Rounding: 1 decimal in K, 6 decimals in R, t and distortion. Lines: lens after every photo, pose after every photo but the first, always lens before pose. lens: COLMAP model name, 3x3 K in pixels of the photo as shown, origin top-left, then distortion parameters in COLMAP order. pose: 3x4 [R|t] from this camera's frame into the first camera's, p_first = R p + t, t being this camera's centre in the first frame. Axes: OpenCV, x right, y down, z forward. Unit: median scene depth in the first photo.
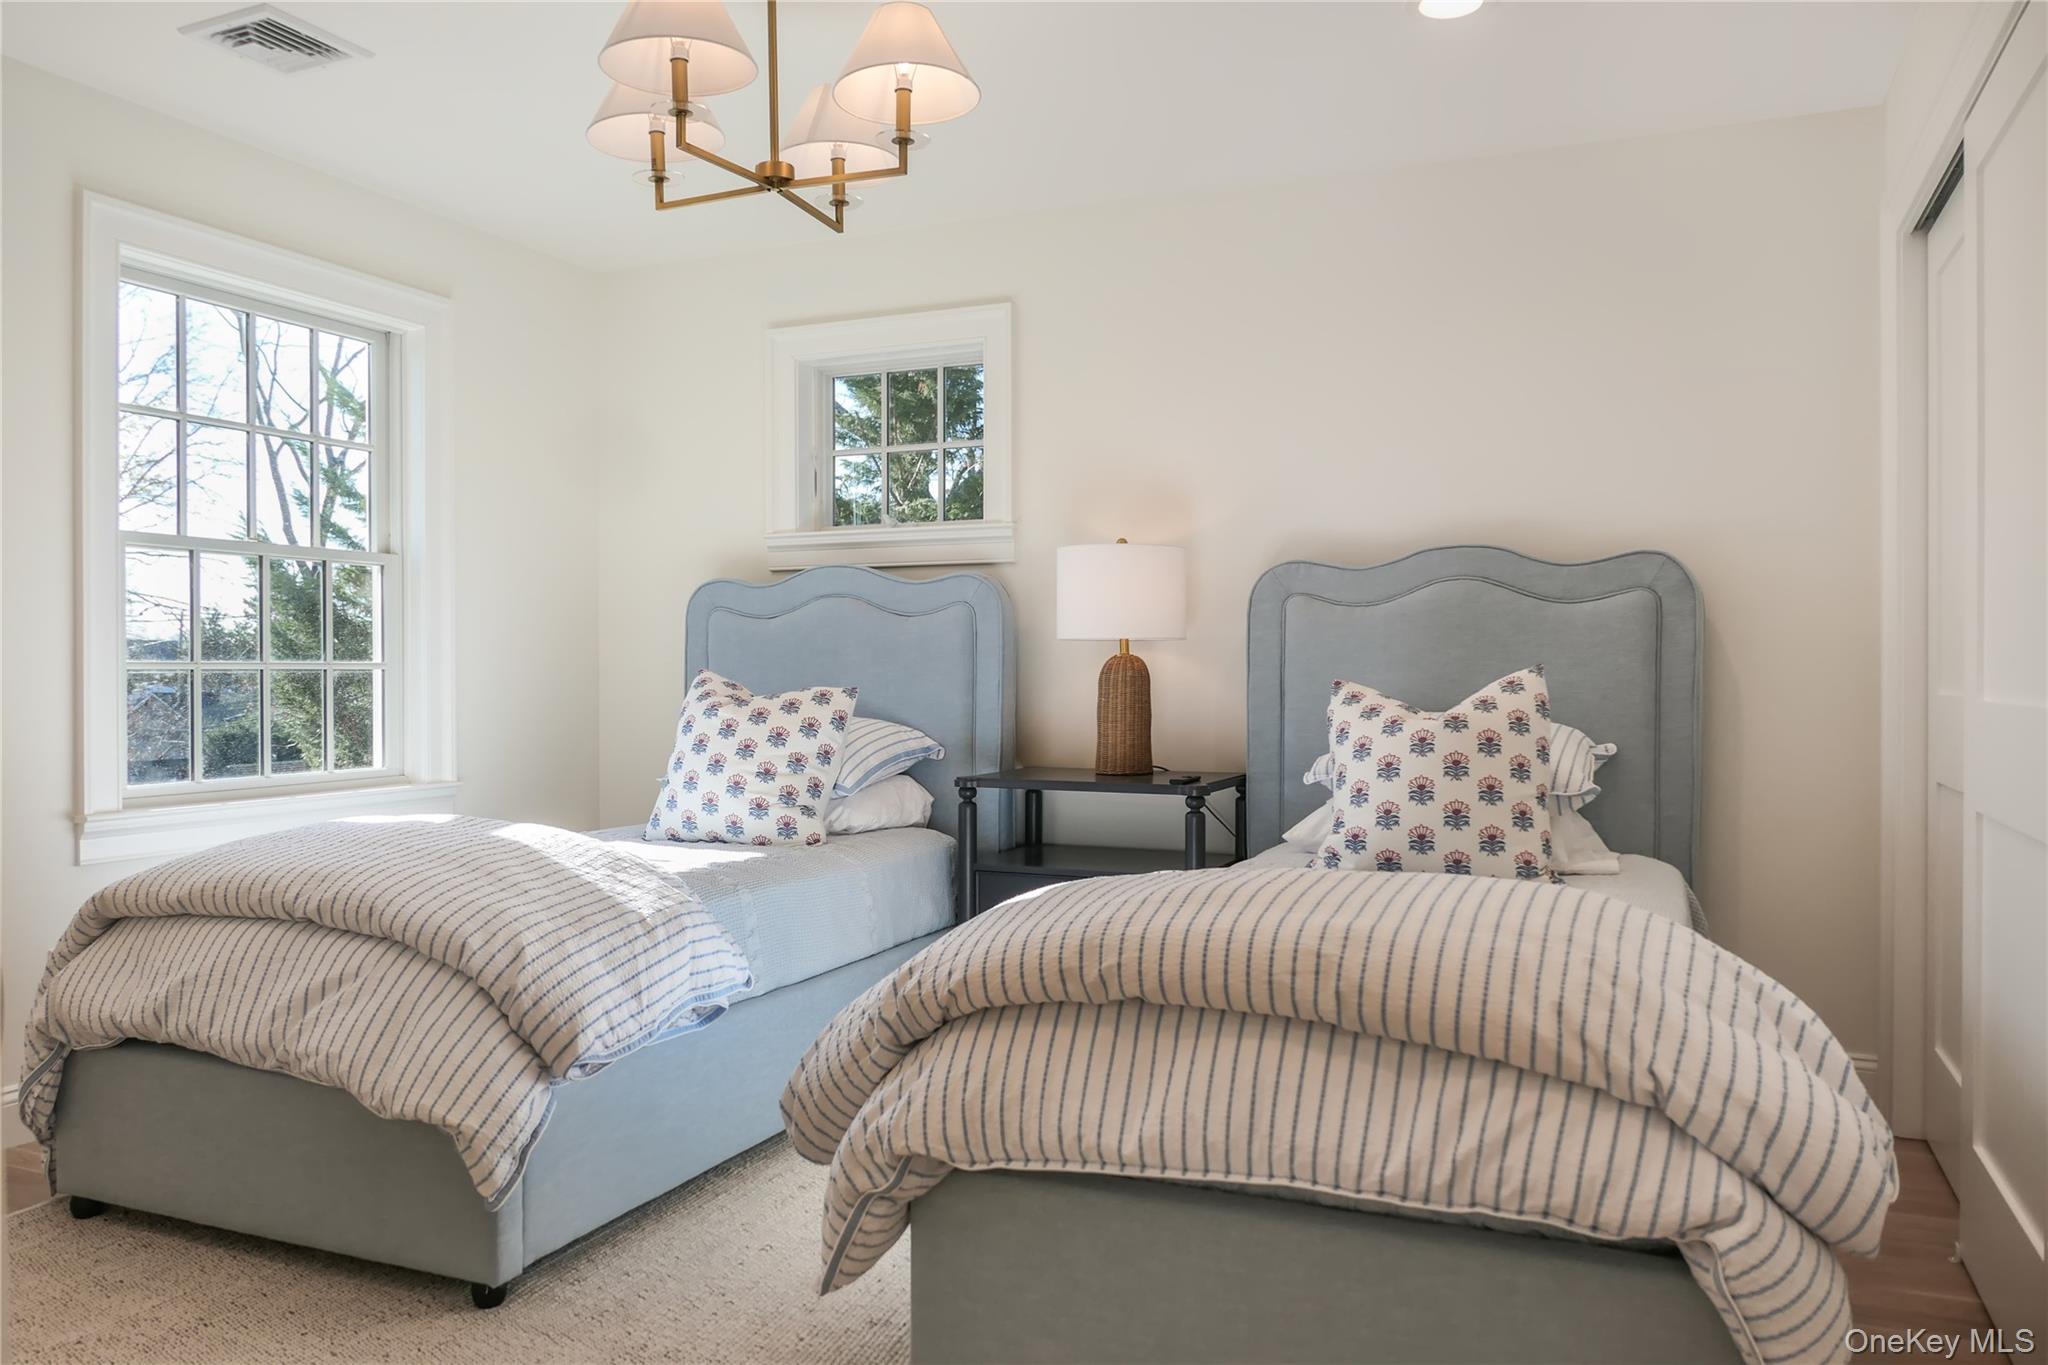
lens RADIAL K [[1467.2, 0, 1024.0], [0, 1467.2, 682.5], [0, 0, 1]] dist [-0.006276, -0.004425]
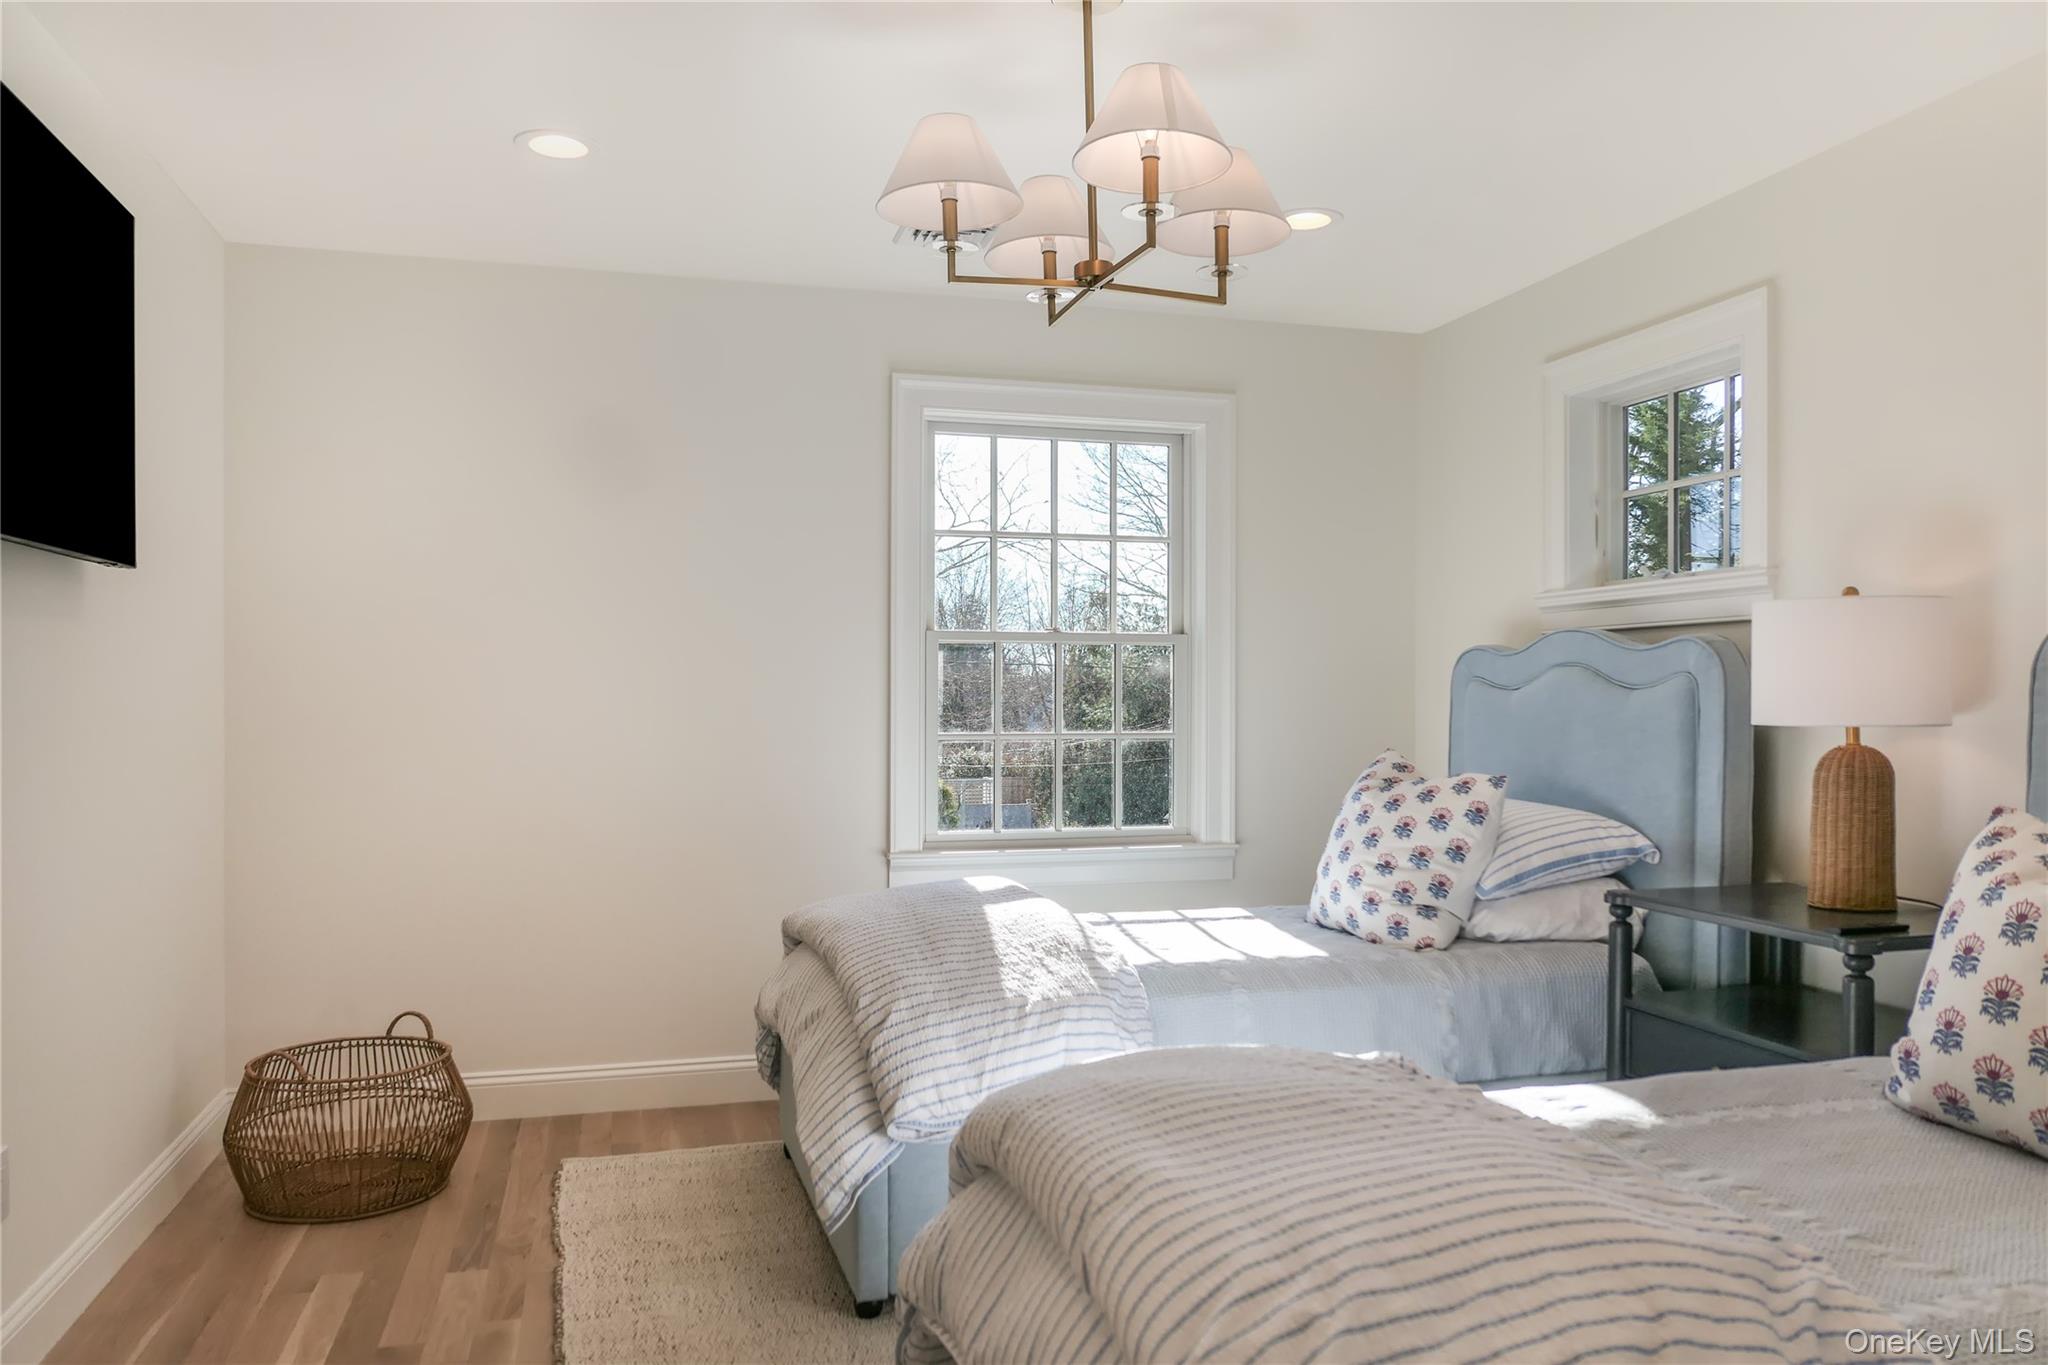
lens RADIAL K [[1455.2, 0, 1024.3], [0, 1455.2, 714.2], [0, 0, 1]] dist [-0.019988, -0.000883]
pose [[0.637167, 0.011297, -0.770643, 0.382872], [-0.008384, 0.999935, 0.007726, -0.039167], [0.770680, 0.001539, 0.637220, 0.235146]]
